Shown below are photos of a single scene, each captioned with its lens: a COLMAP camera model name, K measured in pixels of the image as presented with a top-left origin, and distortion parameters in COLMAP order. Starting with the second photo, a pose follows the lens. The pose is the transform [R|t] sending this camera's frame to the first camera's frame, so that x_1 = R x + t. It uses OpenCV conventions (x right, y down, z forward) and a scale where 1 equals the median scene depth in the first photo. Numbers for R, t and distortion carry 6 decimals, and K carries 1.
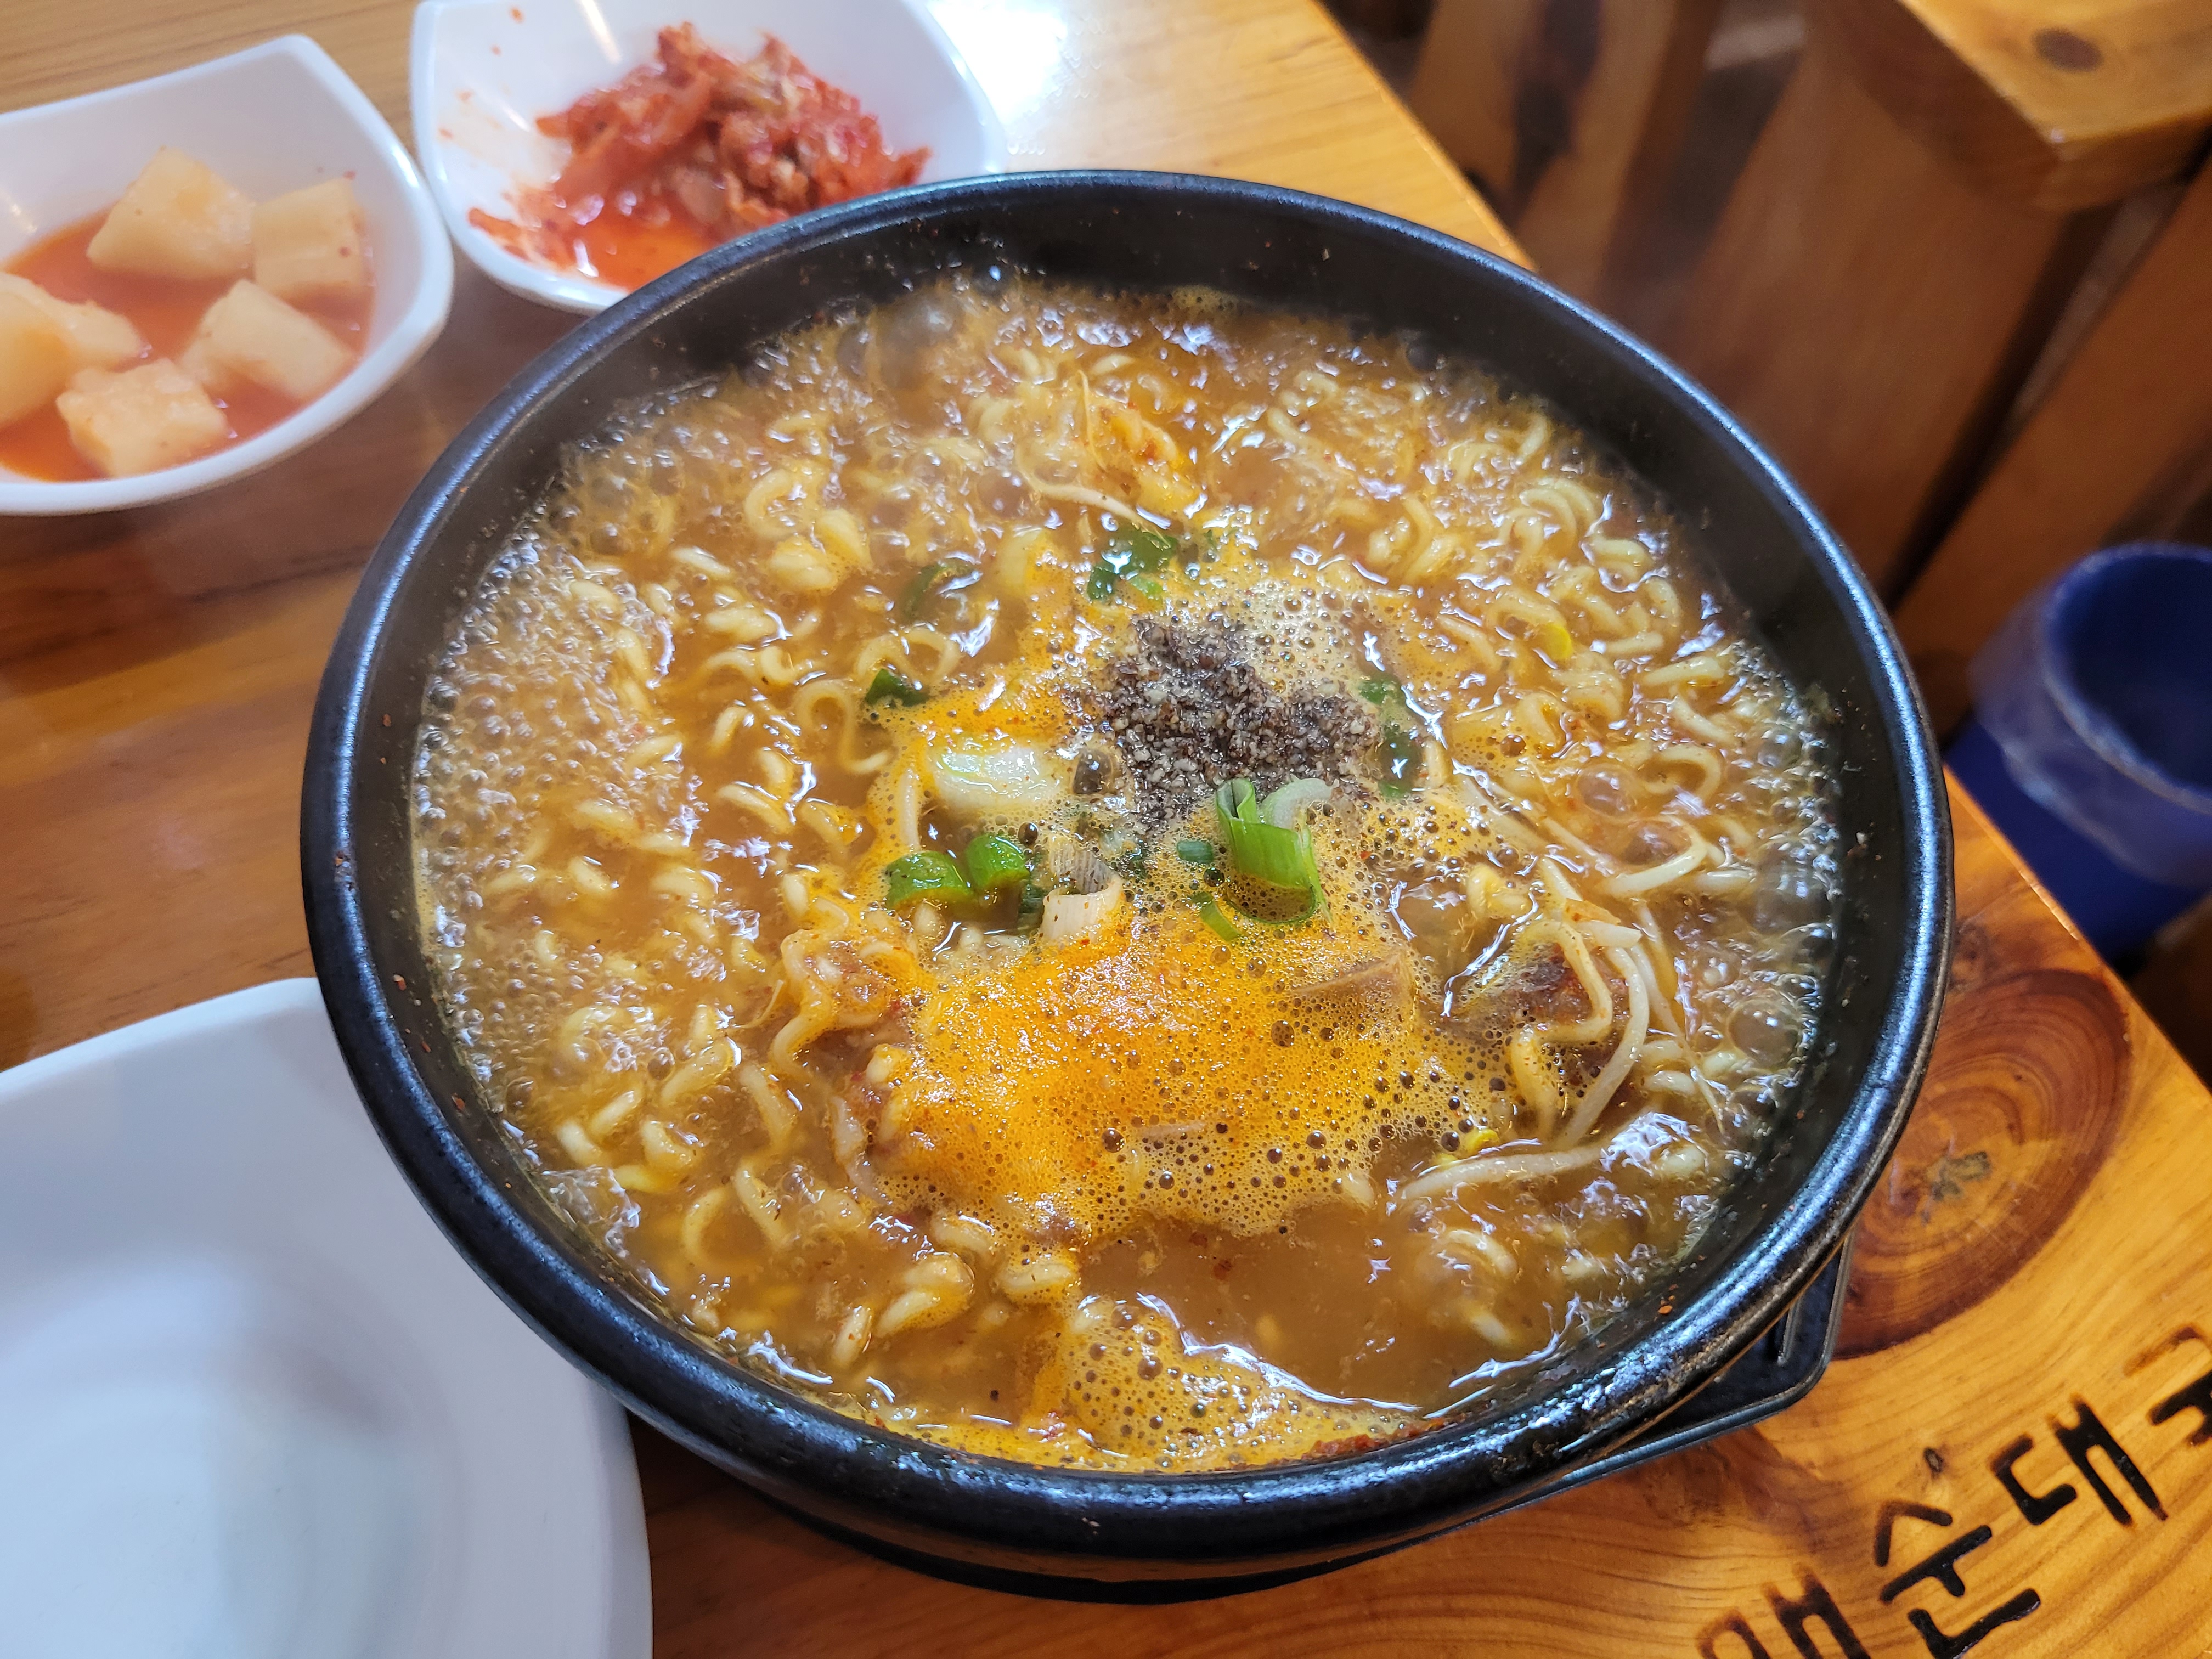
lens RADIAL K [[1693.4, 0, 1101.7], [0, 1693.4, 840.6], [0, 0, 1]] dist [0.006267, -0.015160]
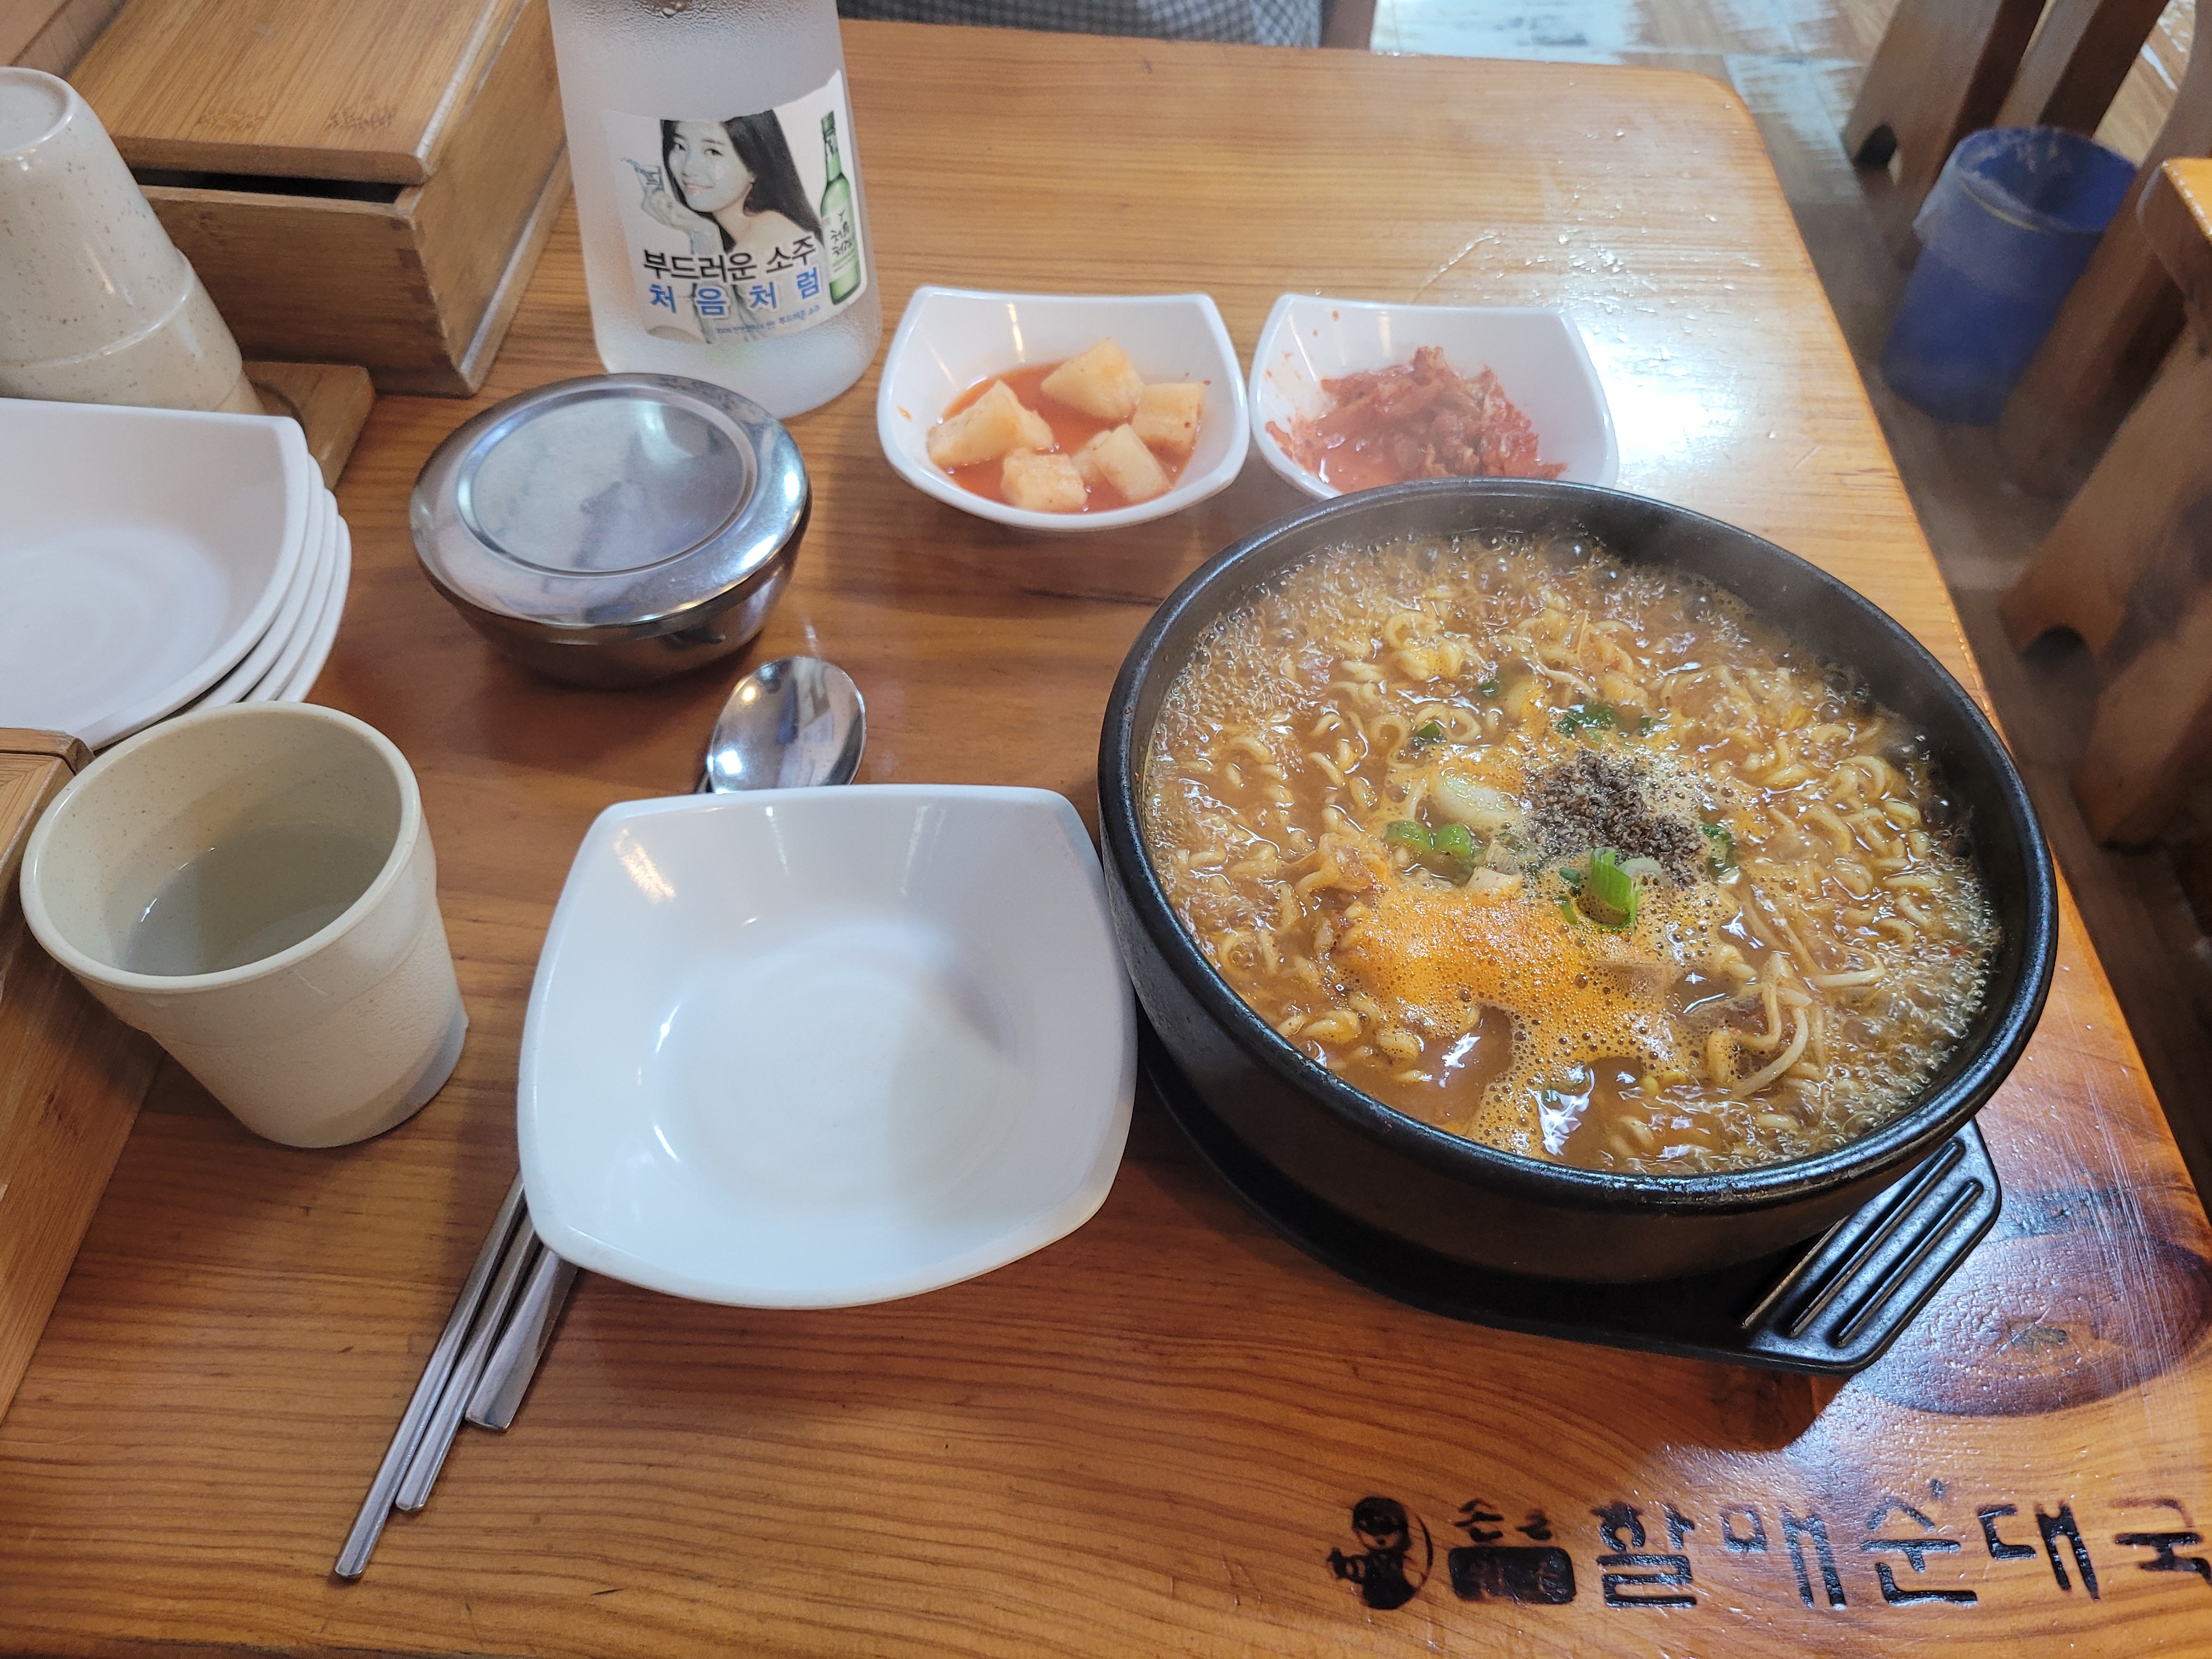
lens RADIAL K [[1693.4, 0, 1101.7], [0, 1693.4, 840.6], [0, 0, 1]] dist [0.006267, -0.015160]
pose [[0.899002, 0.330494, -0.287347, 0.093600], [-0.370895, 0.923461, -0.098268, 0.264620], [0.232877, 0.194919, 0.952772, -0.611030]]
